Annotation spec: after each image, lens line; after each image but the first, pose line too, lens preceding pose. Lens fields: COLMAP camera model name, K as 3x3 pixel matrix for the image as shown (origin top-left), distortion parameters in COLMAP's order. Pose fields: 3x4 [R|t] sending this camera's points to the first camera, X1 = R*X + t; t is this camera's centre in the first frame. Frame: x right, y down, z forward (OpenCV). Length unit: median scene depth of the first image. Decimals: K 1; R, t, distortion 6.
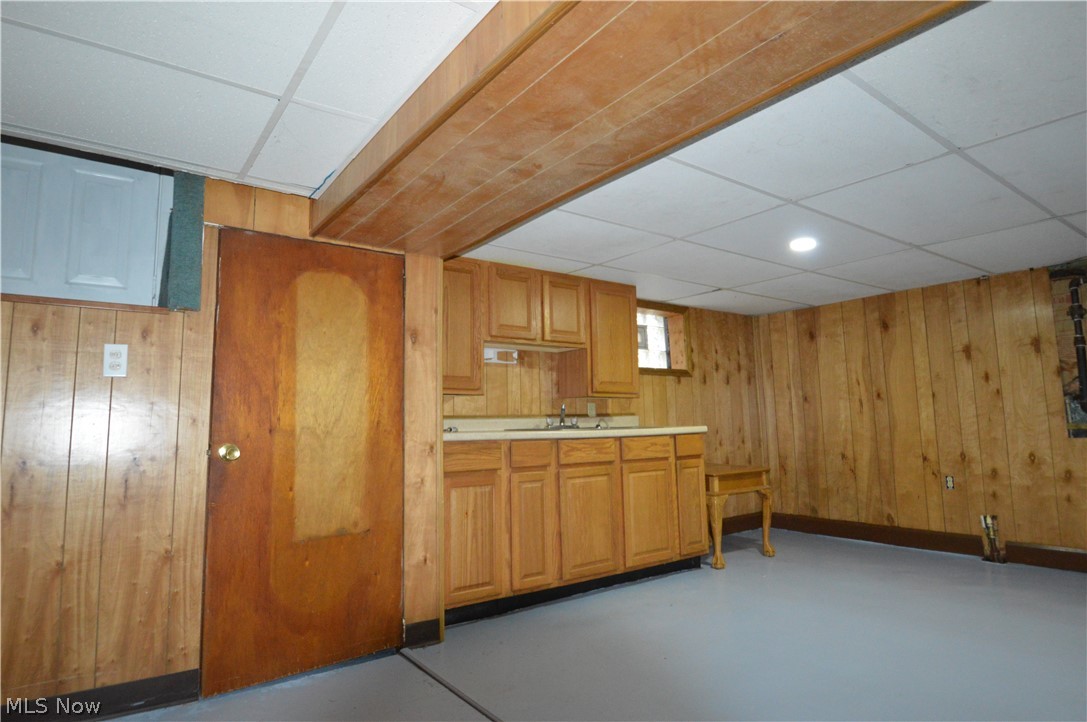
lens RADIAL K [[592.2, 0, 542.6], [0, 592.2, 356.9], [0, 0, 1]] dist [-0.008029, -0.010482]
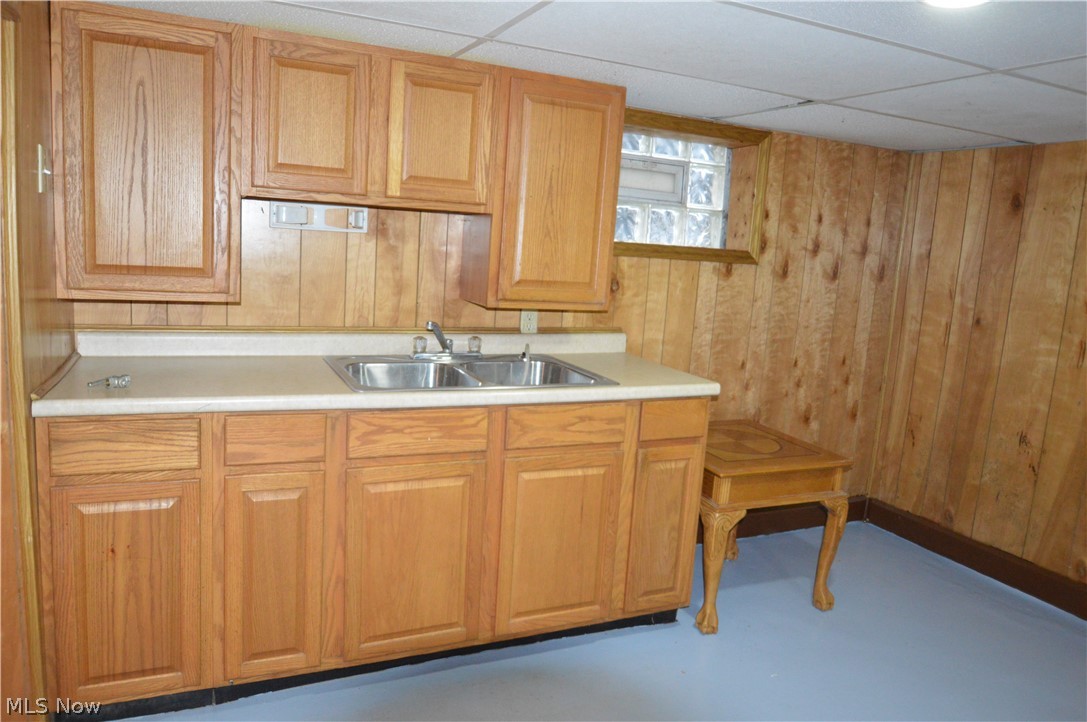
lens RADIAL K [[722.3, 0, 539.1], [0, 722.3, 359.7], [0, 0, 1]] dist [-0.037966, 0.003407]
pose [[0.973895, 0.112007, -0.197439, 0.223978], [-0.055815, 0.961242, 0.269997, -0.056984], [0.220029, -0.251929, 0.942401, 0.350073]]
